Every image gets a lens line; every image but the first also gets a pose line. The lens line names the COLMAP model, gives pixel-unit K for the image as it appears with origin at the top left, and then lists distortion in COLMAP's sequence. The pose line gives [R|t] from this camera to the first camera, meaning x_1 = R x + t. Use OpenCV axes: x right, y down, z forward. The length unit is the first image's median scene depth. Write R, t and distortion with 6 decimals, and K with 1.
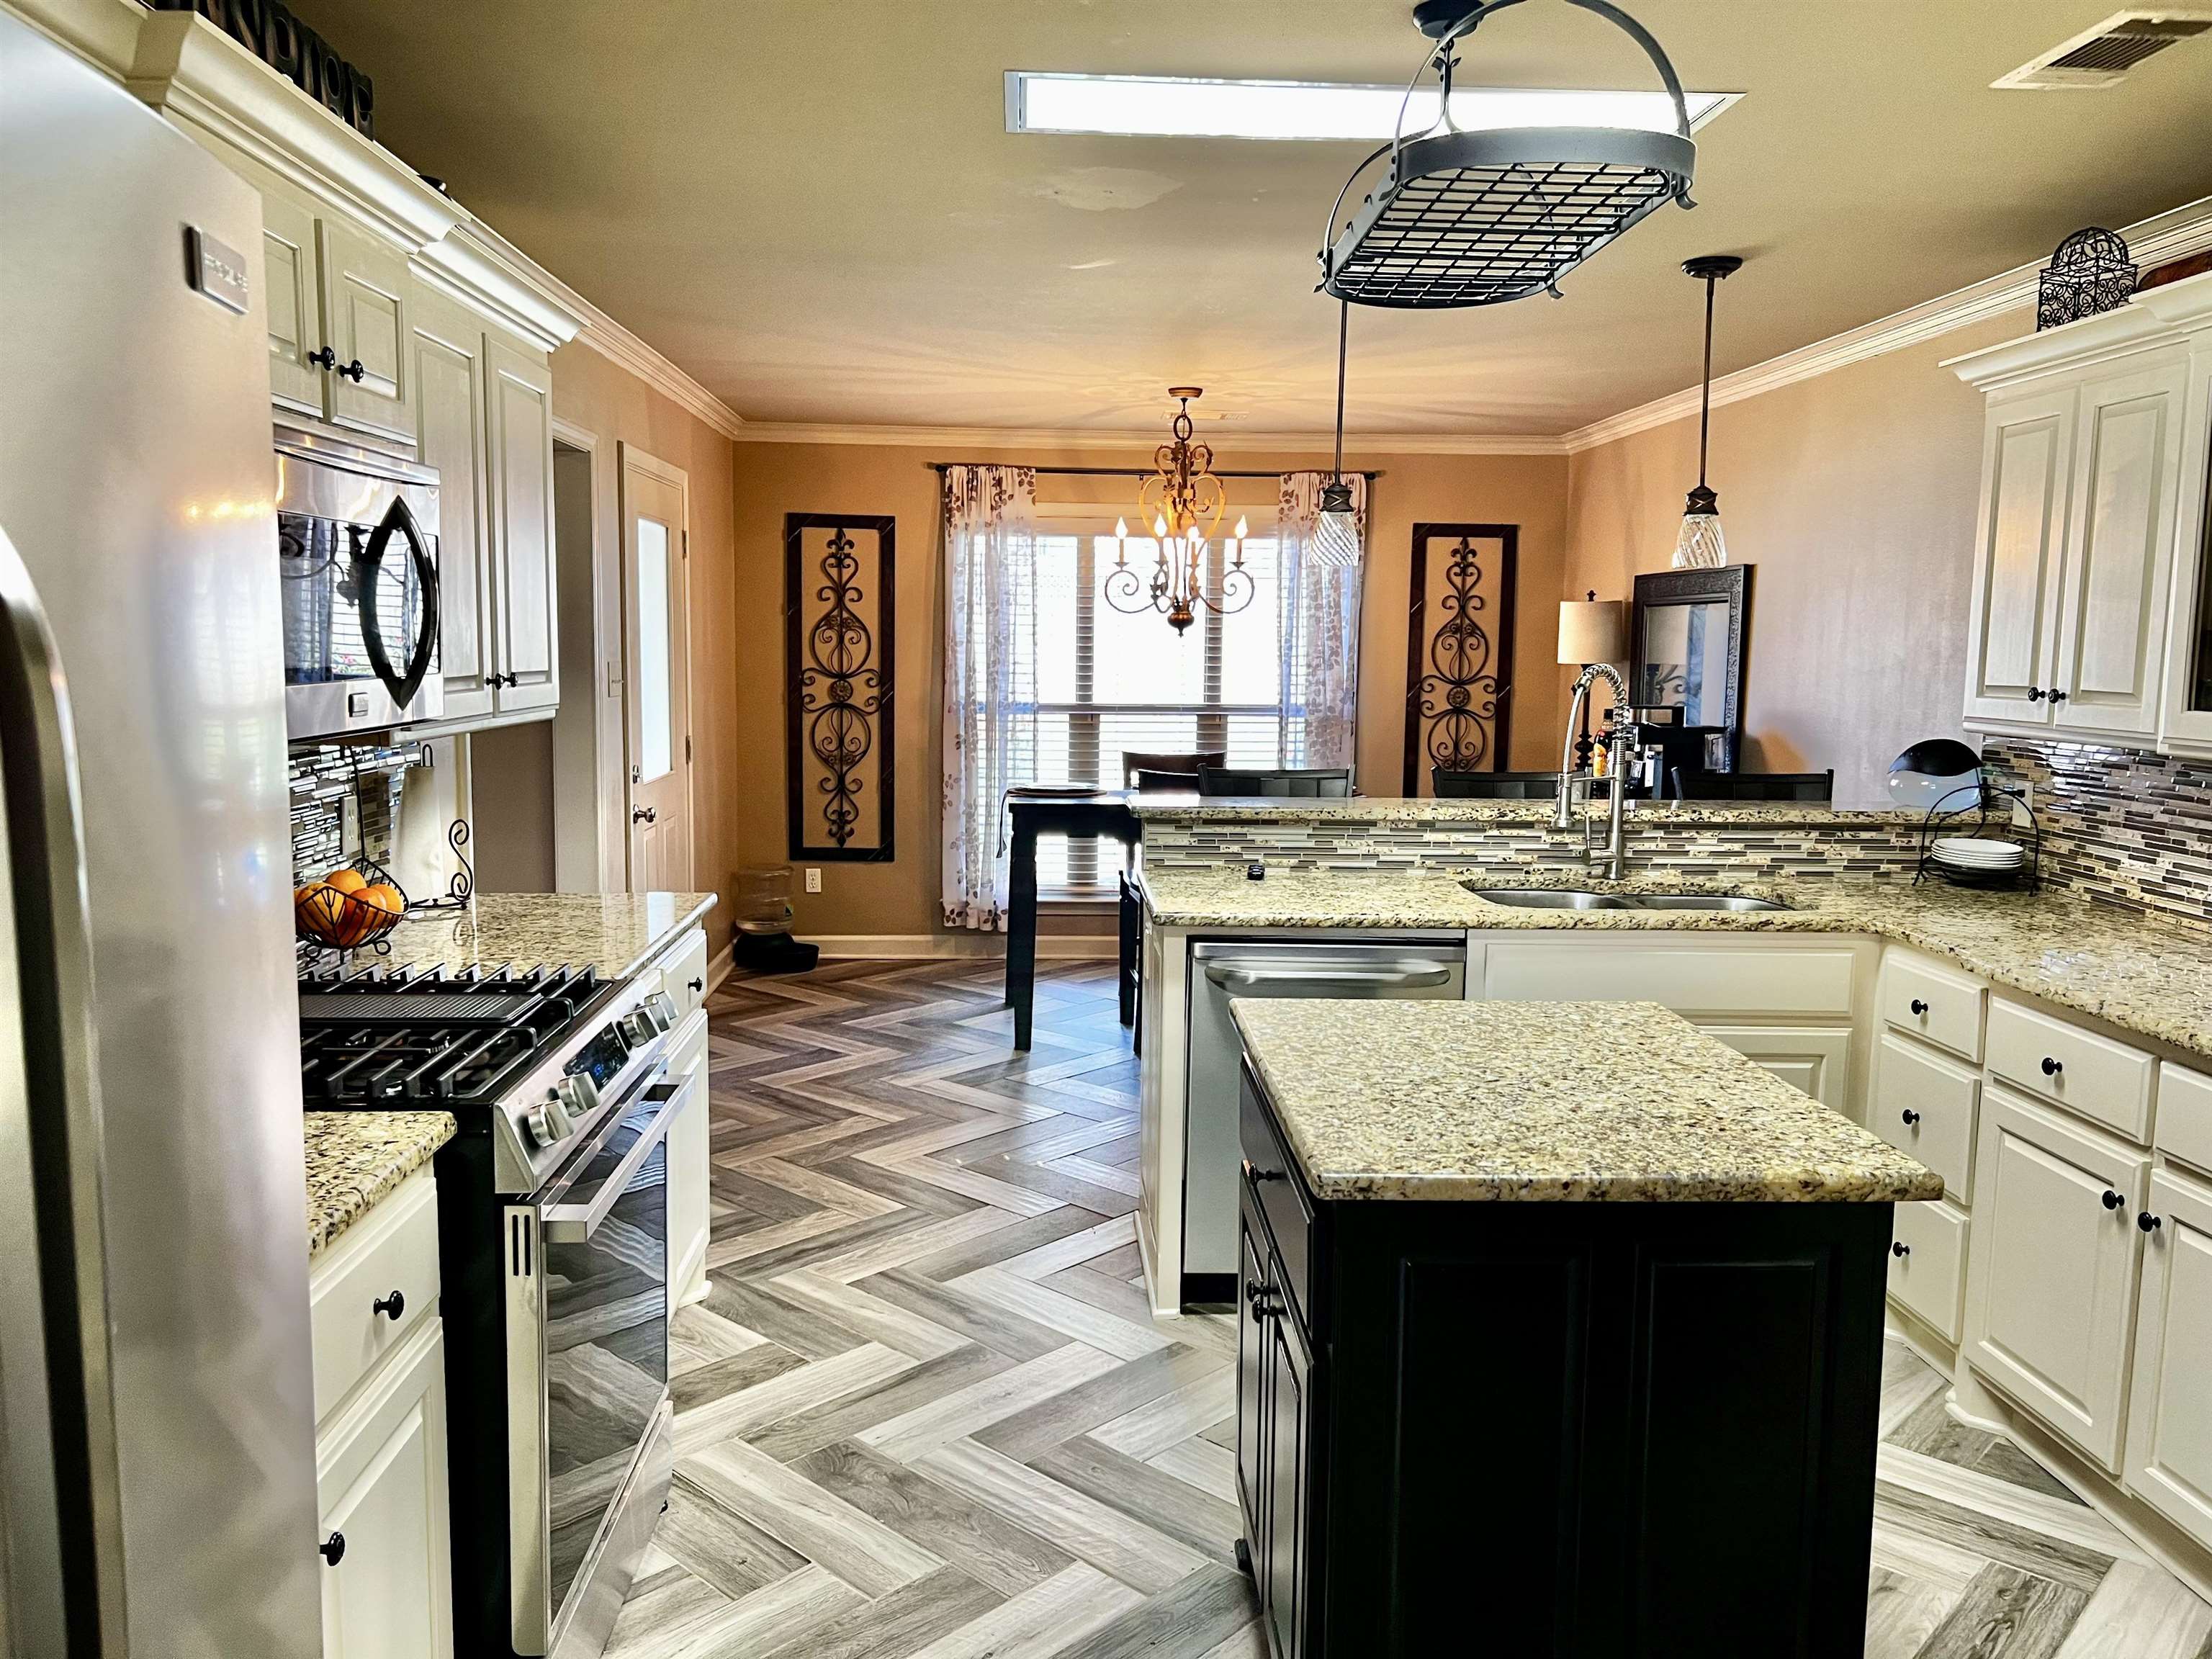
lens RADIAL K [[1654.1, 0, 1115.4], [0, 1654.1, 833.6], [0, 0, 1]] dist [0.074810, -0.001232]
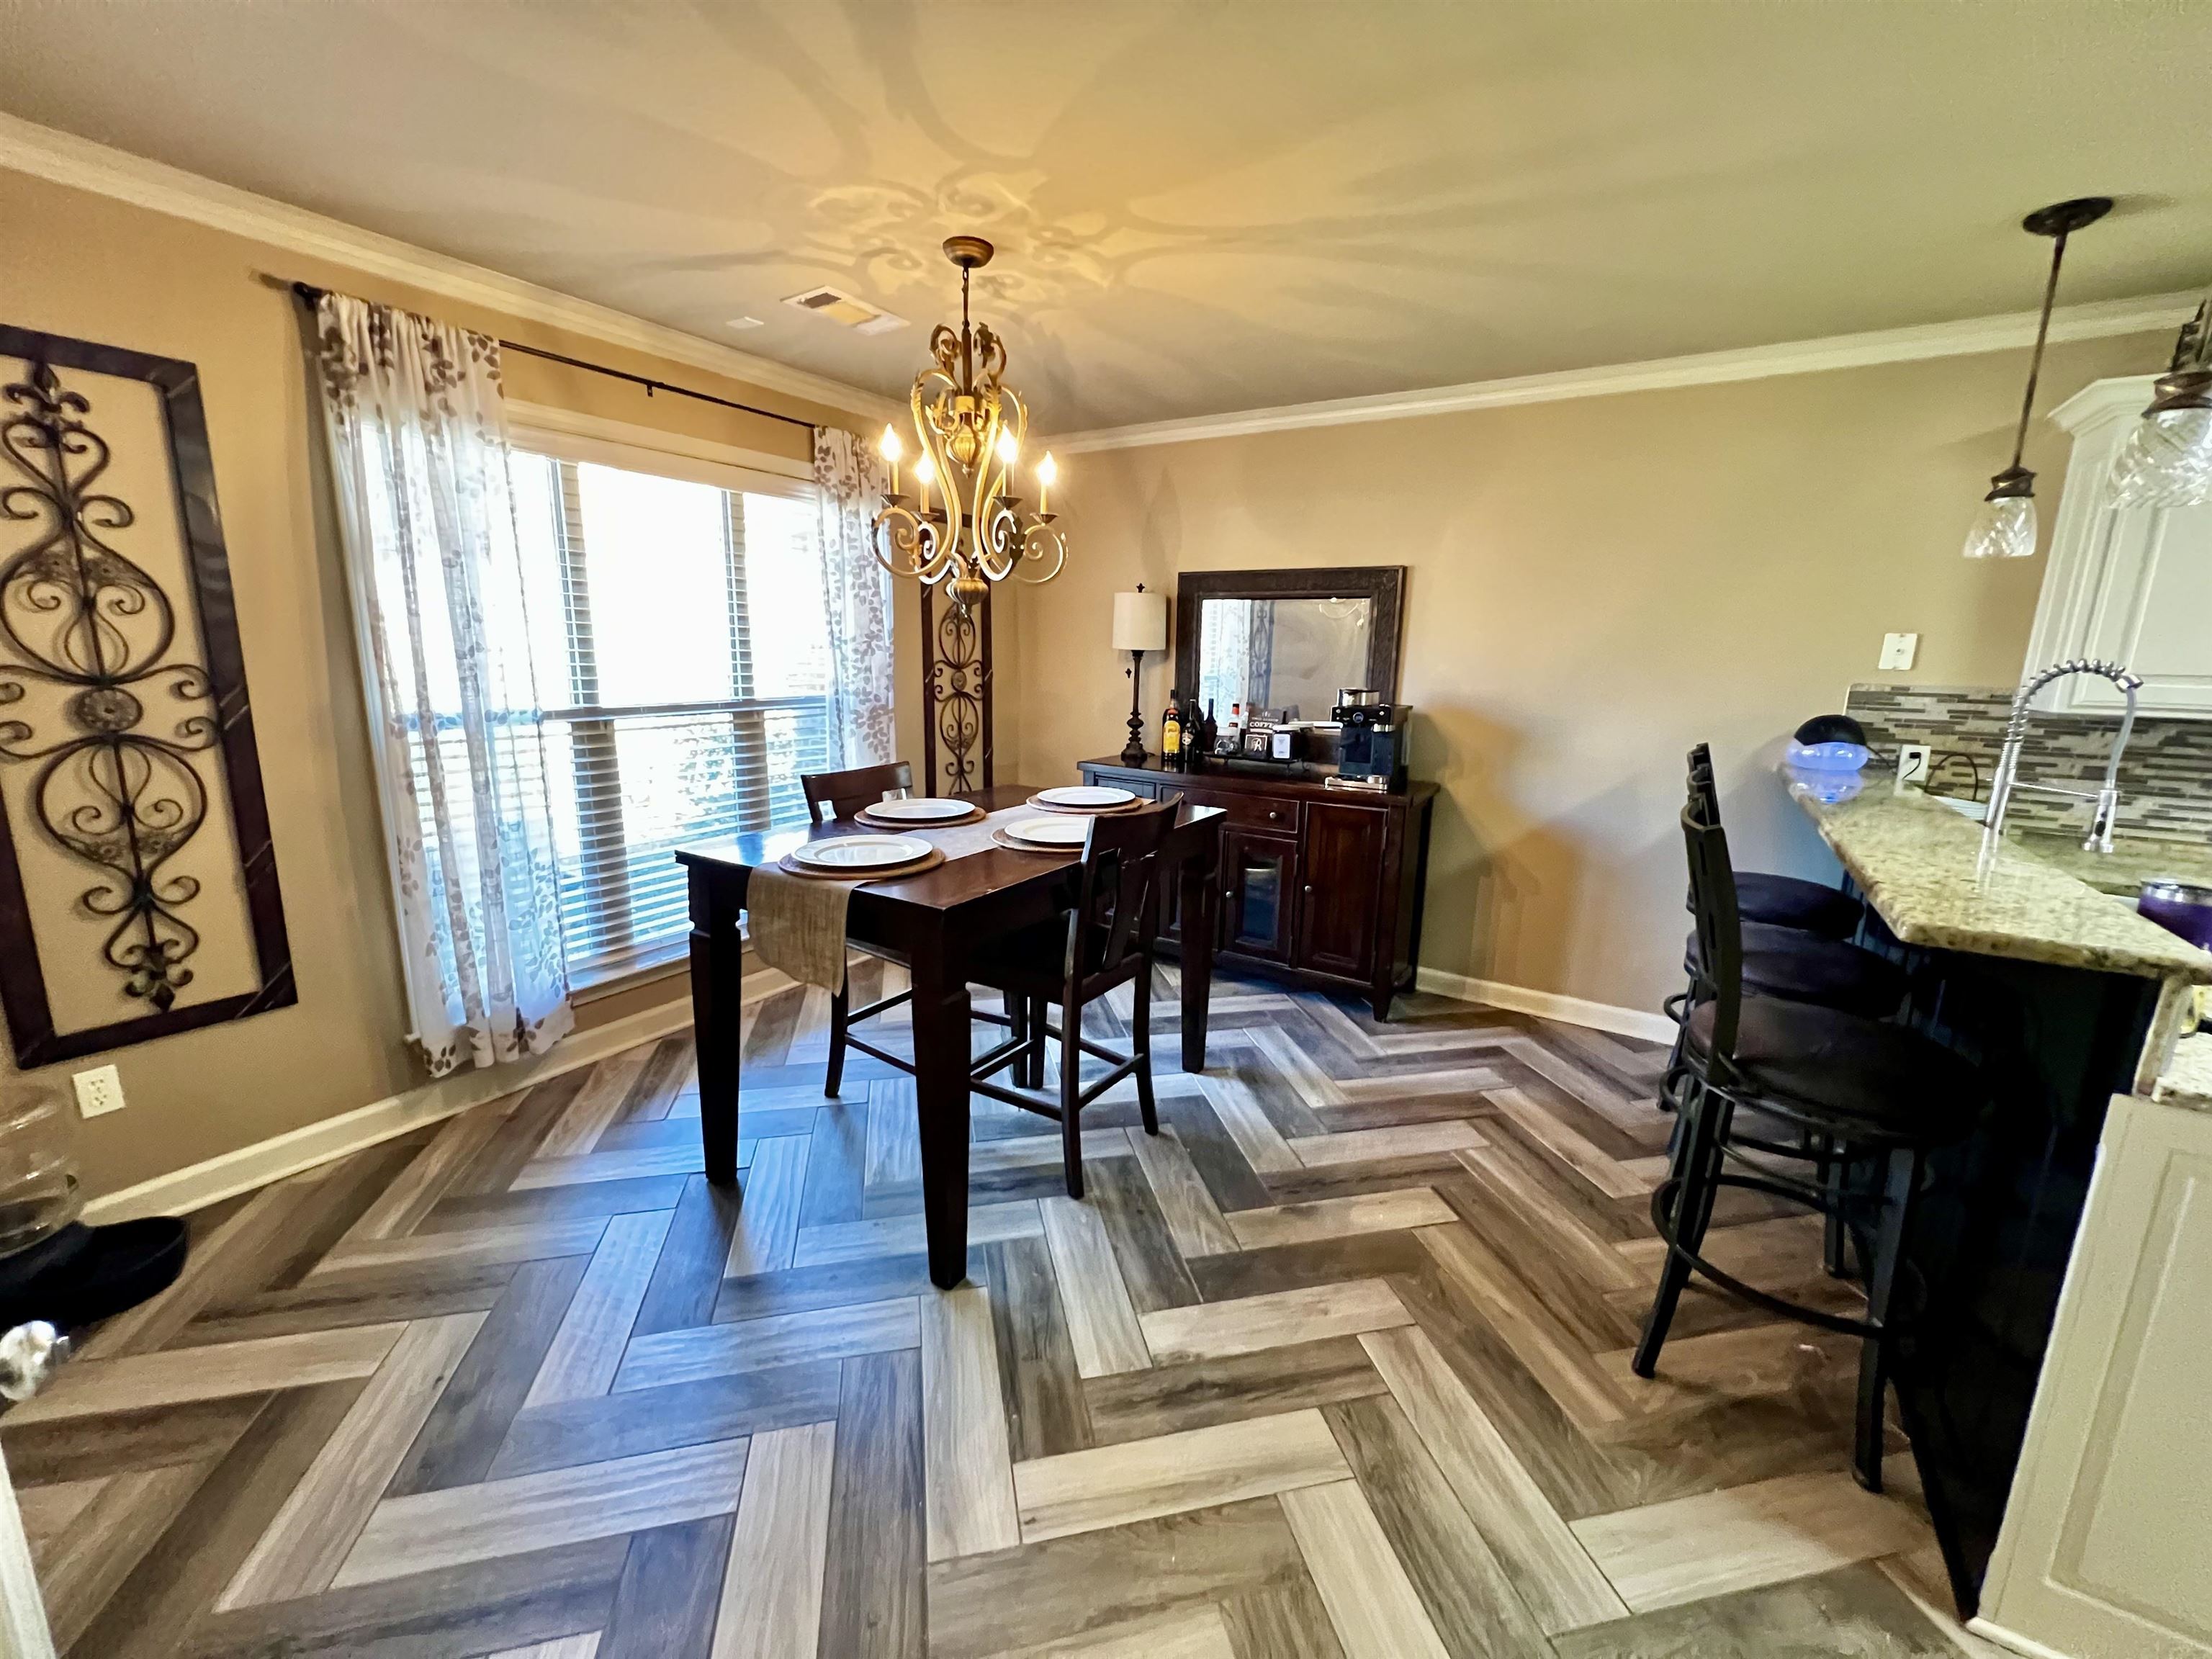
lens RADIAL K [[886.2, 0, 1100.6], [0, 886.2, 819.4], [0, 0, 1]] dist [-0.000921, -0.000639]
pose [[0.578581, -0.158765, 0.800023, -0.210627], [0.082029, 0.987225, 0.136591, -0.065877], [-0.811489, -0.013404, 0.584213, 0.606746]]
